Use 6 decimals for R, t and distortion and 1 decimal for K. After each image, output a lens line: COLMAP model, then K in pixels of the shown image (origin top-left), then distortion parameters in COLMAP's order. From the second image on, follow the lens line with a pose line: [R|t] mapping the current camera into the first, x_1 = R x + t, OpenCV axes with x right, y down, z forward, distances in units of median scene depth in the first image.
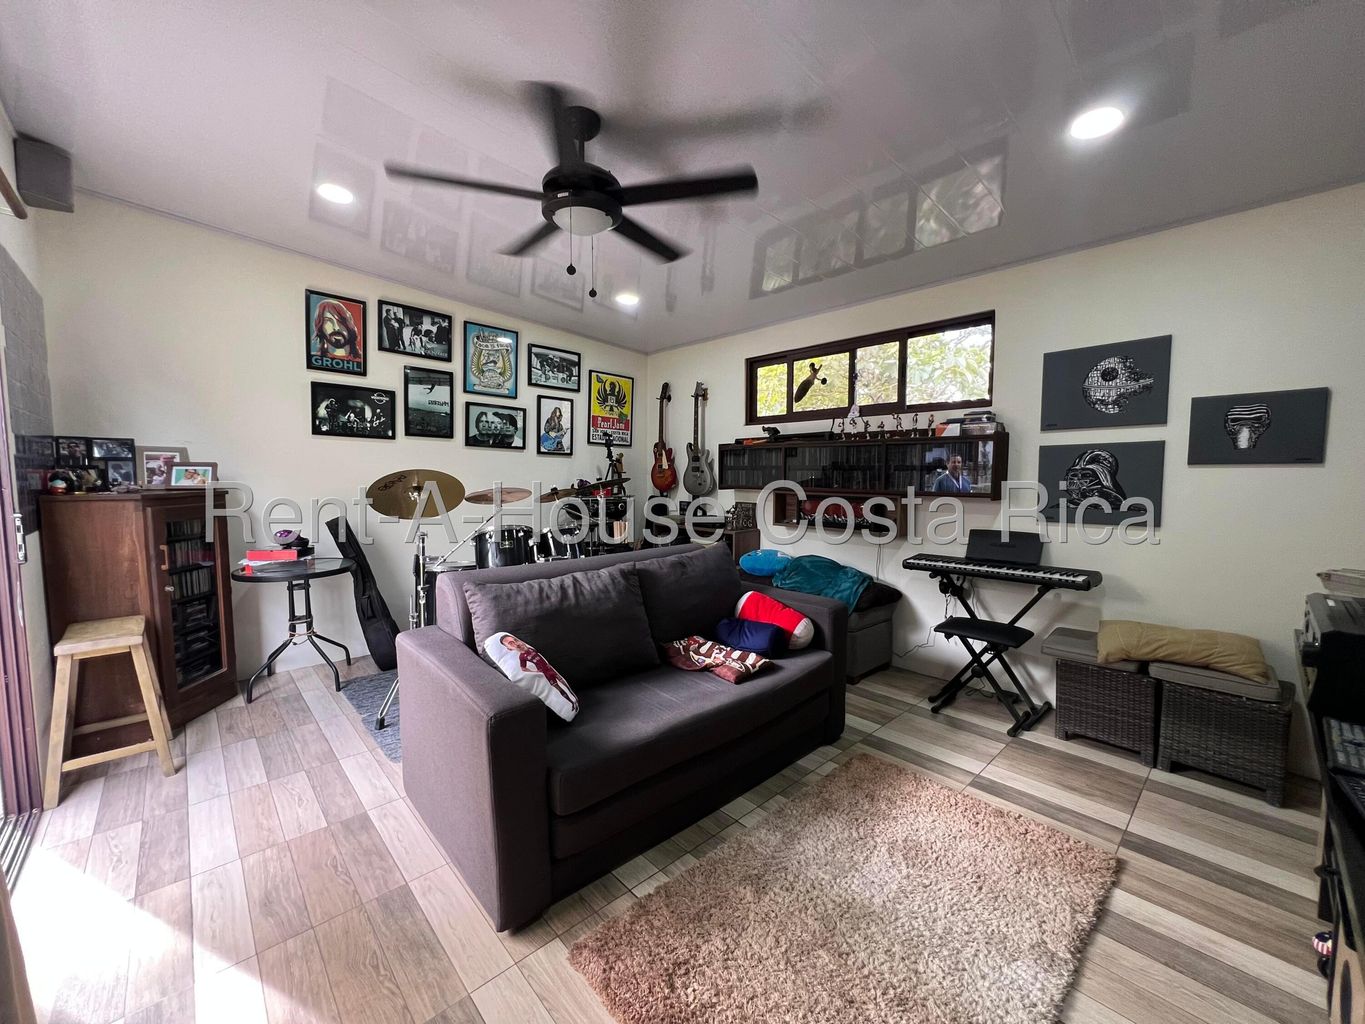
lens RADIAL K [[547.8, 0, 683.7], [0, 547.8, 520.0], [0, 0, 1]] dist [-0.010387, 0.000198]
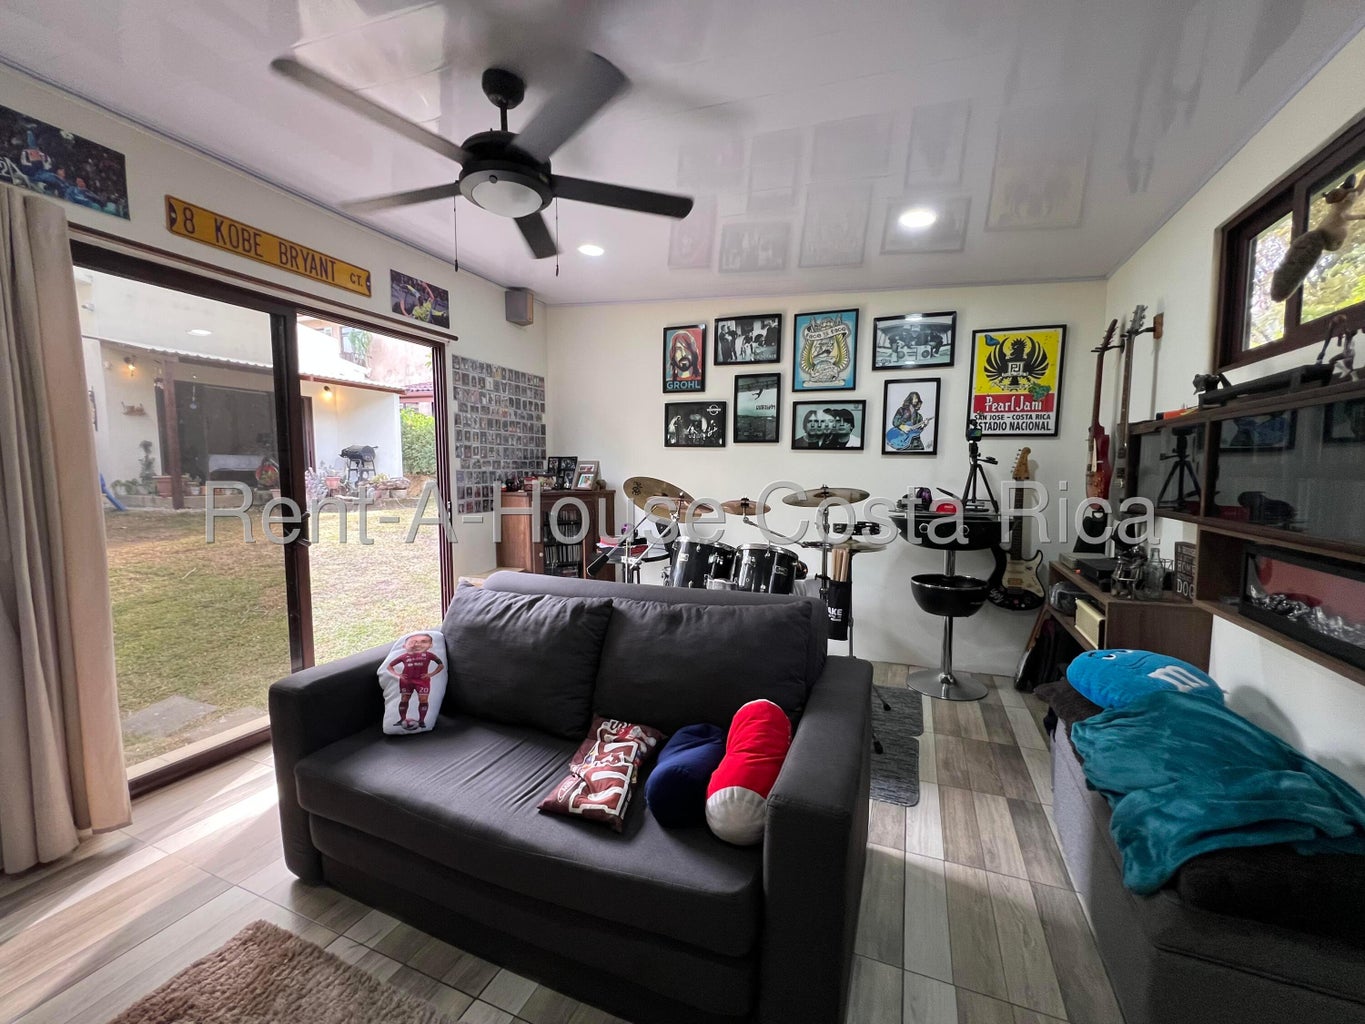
lens RADIAL K [[544.5, 0, 685.2], [0, 544.5, 520.4], [0, 0, 1]] dist [-0.007163, -0.000036]
pose [[0.411170, 0.074077, -0.908544, 0.417222], [-0.074253, 0.996102, 0.047612, -0.050179], [0.908529, 0.047885, 0.415068, 0.501713]]
